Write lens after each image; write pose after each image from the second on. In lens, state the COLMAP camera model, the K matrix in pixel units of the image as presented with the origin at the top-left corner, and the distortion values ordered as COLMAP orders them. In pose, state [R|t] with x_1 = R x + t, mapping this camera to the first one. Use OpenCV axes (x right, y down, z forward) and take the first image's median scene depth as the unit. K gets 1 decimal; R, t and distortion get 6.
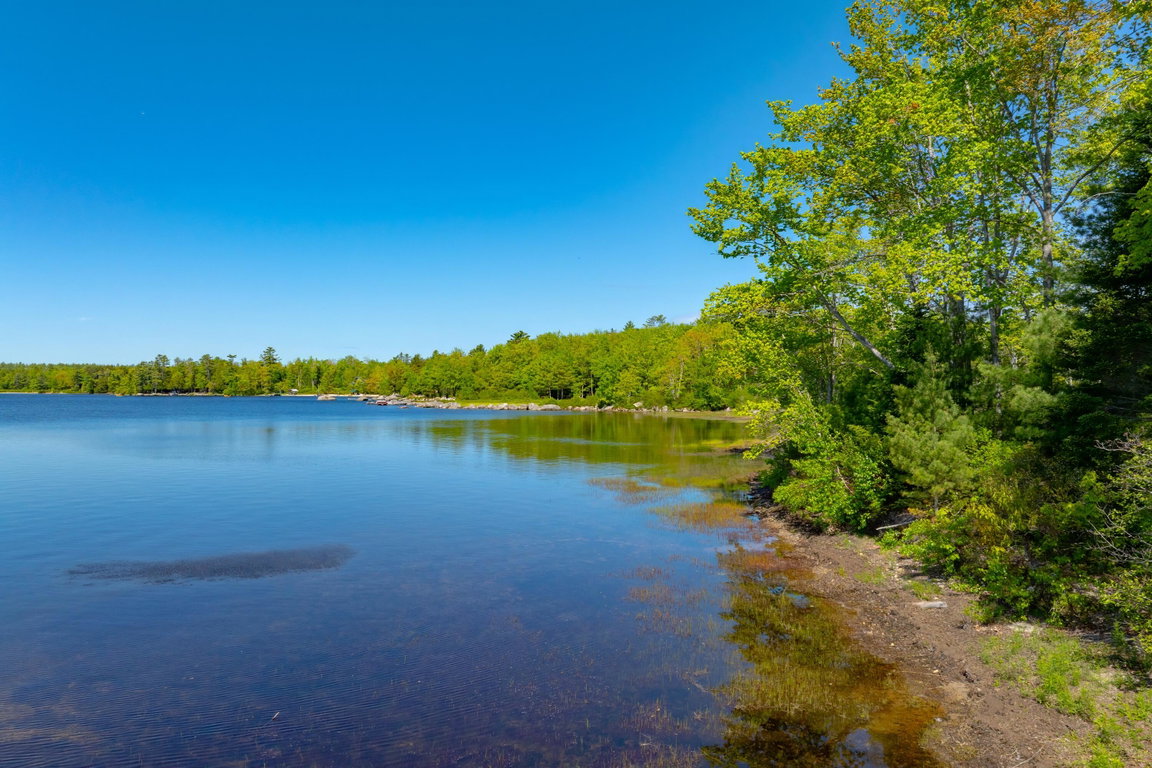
lens RADIAL K [[793.8, 0, 576.0], [0, 793.8, 384.0], [0, 0, 1]] dist [-0.058242, 0.019094]
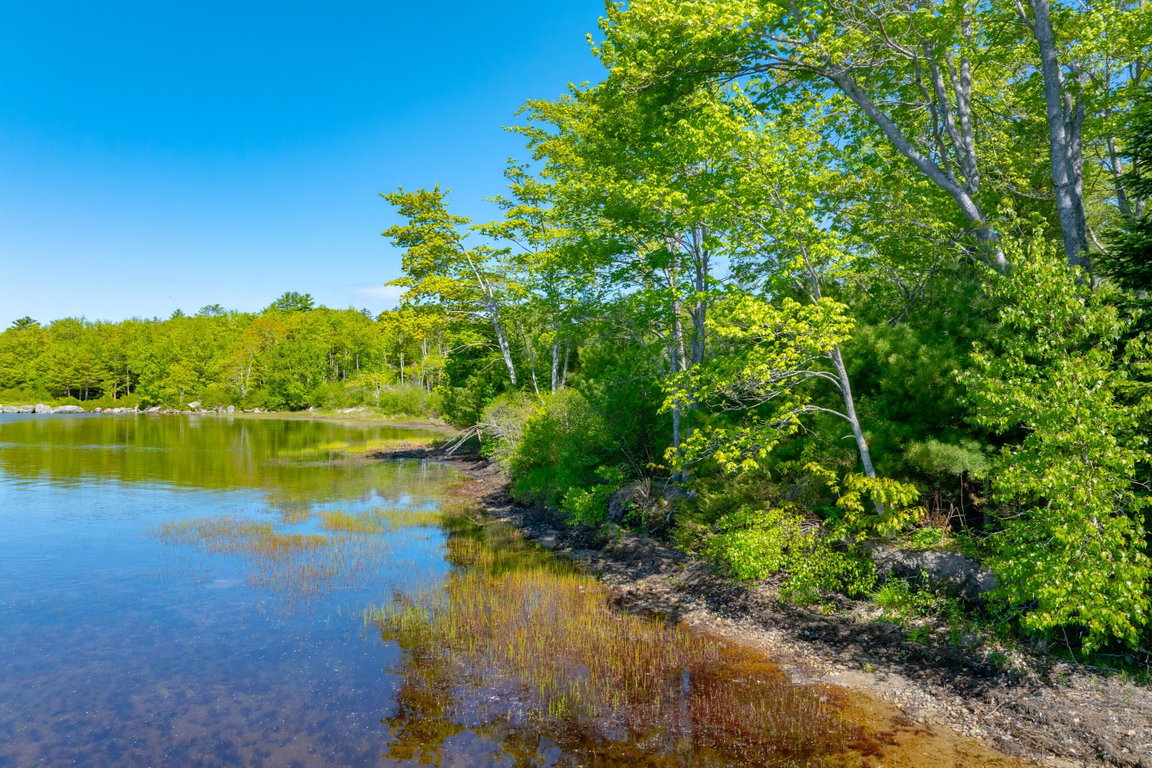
lens RADIAL K [[793.8, 0, 576.0], [0, 793.8, 384.0], [0, 0, 1]] dist [-0.058242, 0.019094]
pose [[0.855083, 0.005594, 0.518461, -0.003036], [-0.002323, 0.999973, -0.006959, 0.009180], [-0.518486, 0.004746, 0.855073, 0.112566]]
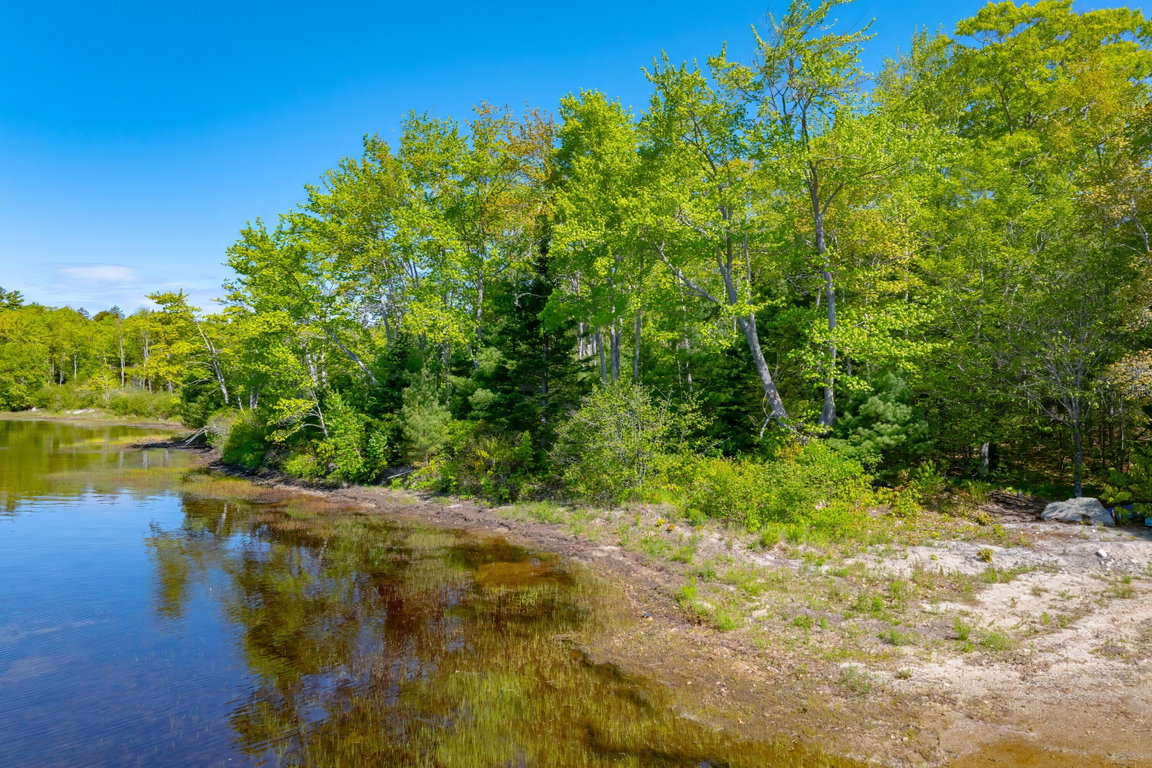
lens RADIAL K [[793.8, 0, 576.0], [0, 793.8, 384.0], [0, 0, 1]] dist [-0.058242, 0.019094]
pose [[0.645445, 0.008241, 0.763763, -0.073542], [-0.009665, 0.999950, -0.002621, -0.000661], [-0.763746, -0.005690, 0.645492, -0.039673]]
